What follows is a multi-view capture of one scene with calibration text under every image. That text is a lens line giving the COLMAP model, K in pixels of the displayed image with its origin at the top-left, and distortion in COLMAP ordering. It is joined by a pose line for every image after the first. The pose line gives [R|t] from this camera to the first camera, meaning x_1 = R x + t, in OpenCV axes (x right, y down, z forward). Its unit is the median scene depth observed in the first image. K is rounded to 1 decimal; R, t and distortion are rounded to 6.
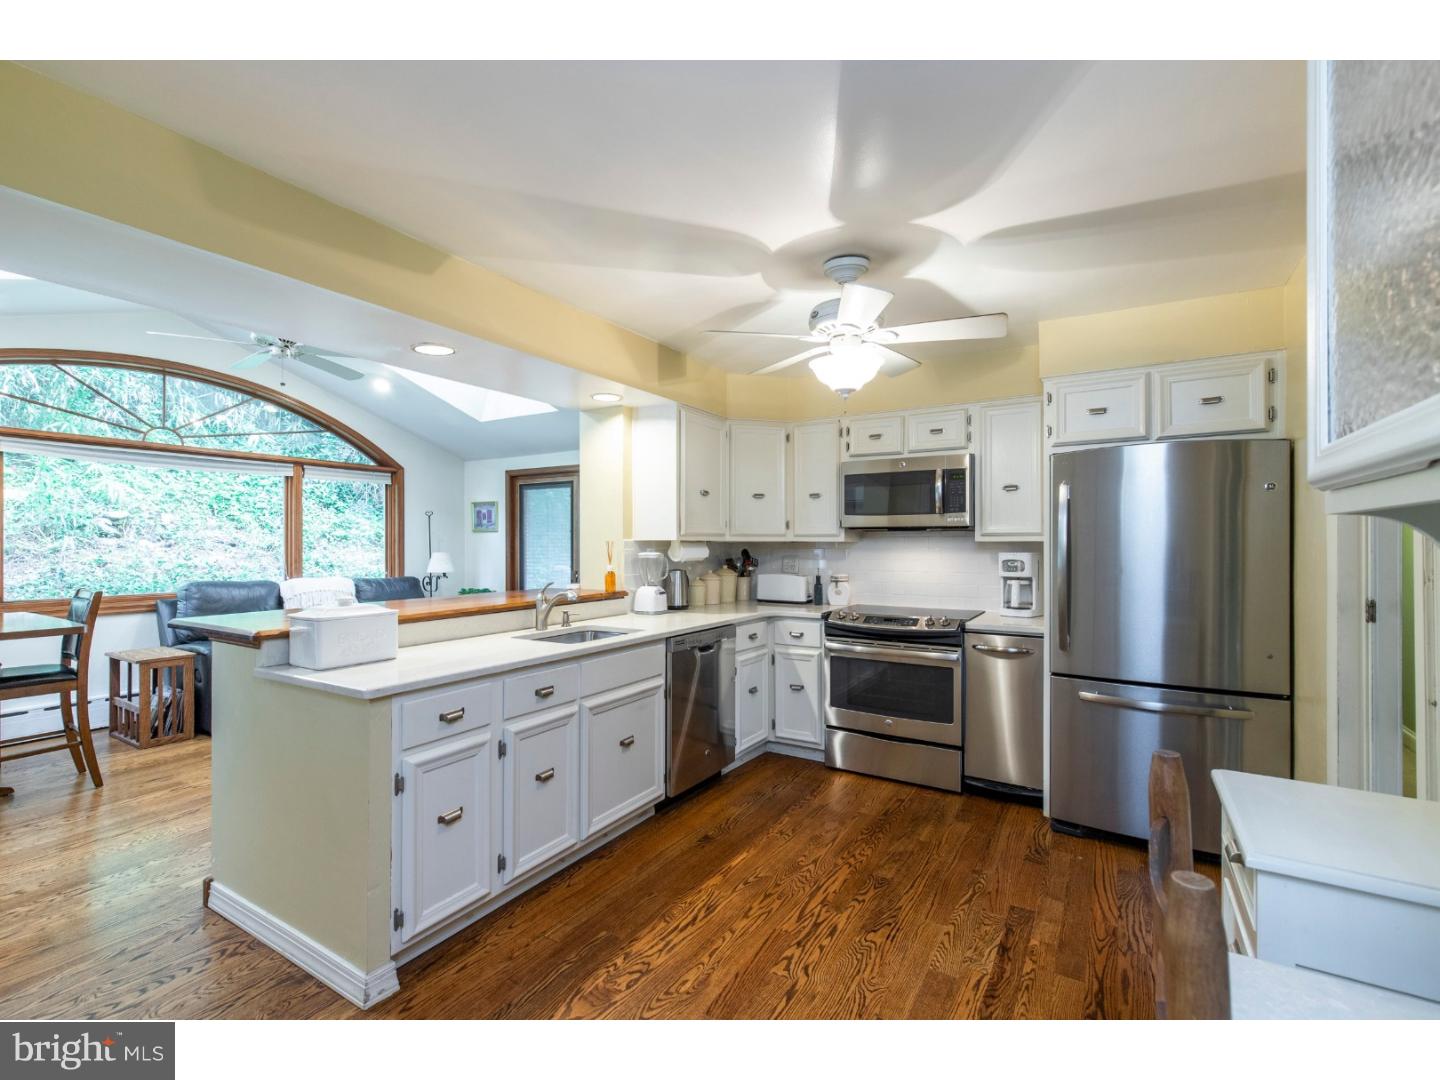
lens RADIAL K [[653.5, 0, 724.7], [0, 653.5, 542.3], [0, 0, 1]] dist [0.019917, -0.000055]
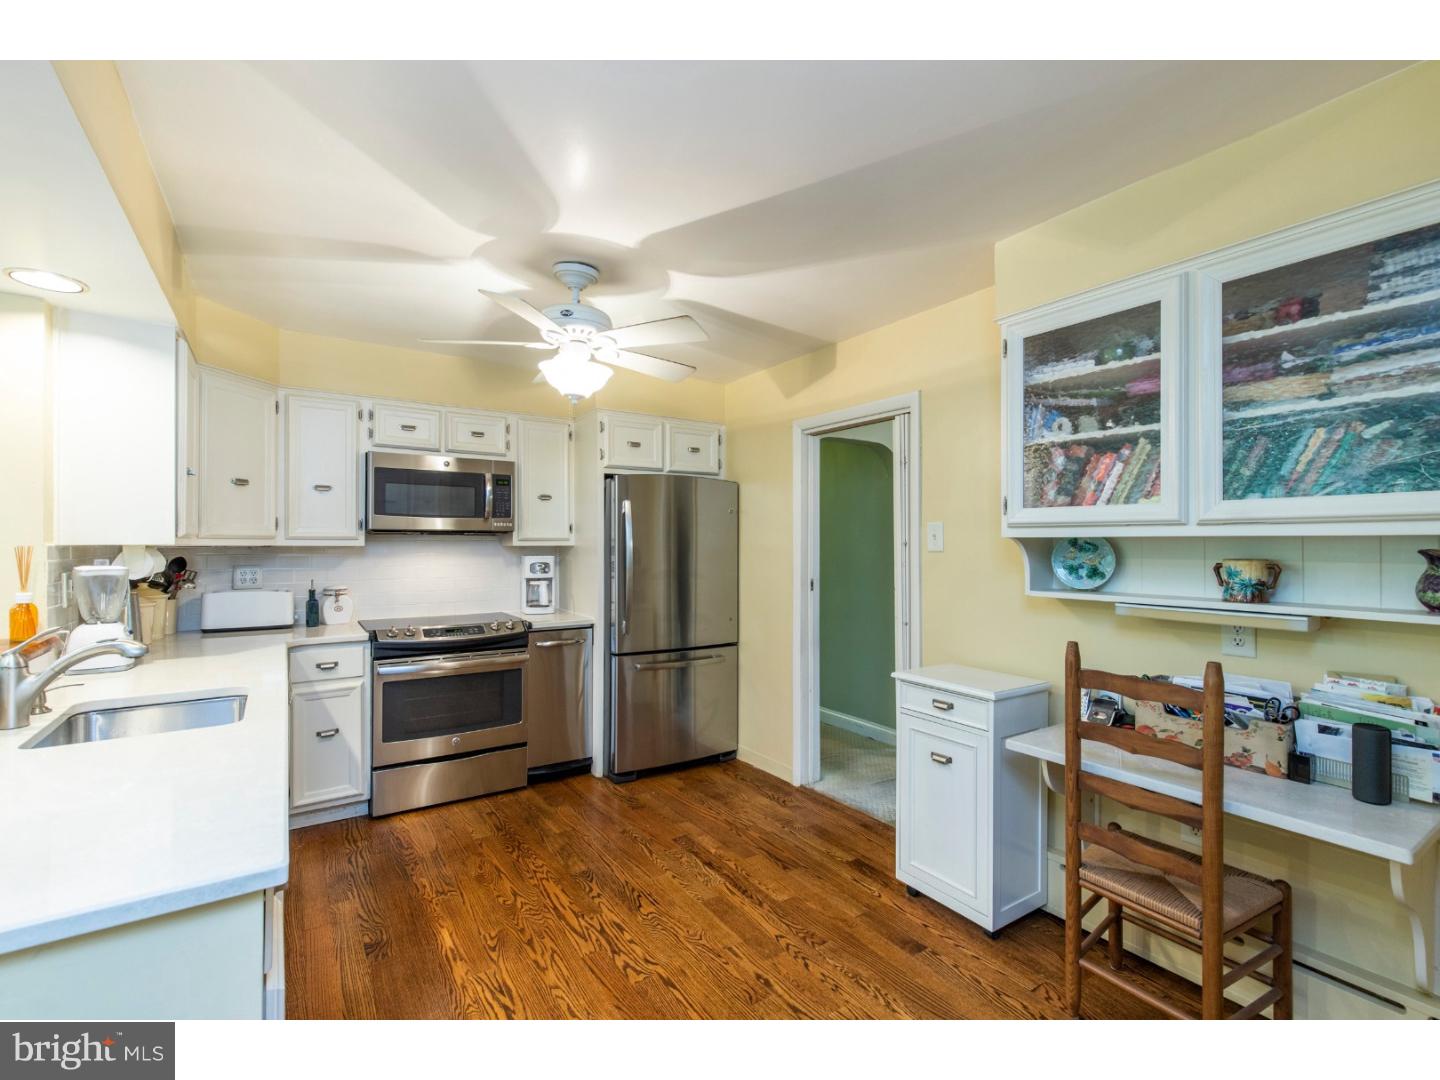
lens RADIAL K [[653.5, 0, 724.7], [0, 653.5, 542.3], [0, 0, 1]] dist [0.019917, -0.000055]
pose [[0.426543, 0.002691, 0.904463, -0.473000], [-0.000995, 0.999996, -0.002506, -0.005245], [-0.904467, 0.000168, 0.426544, 0.279059]]
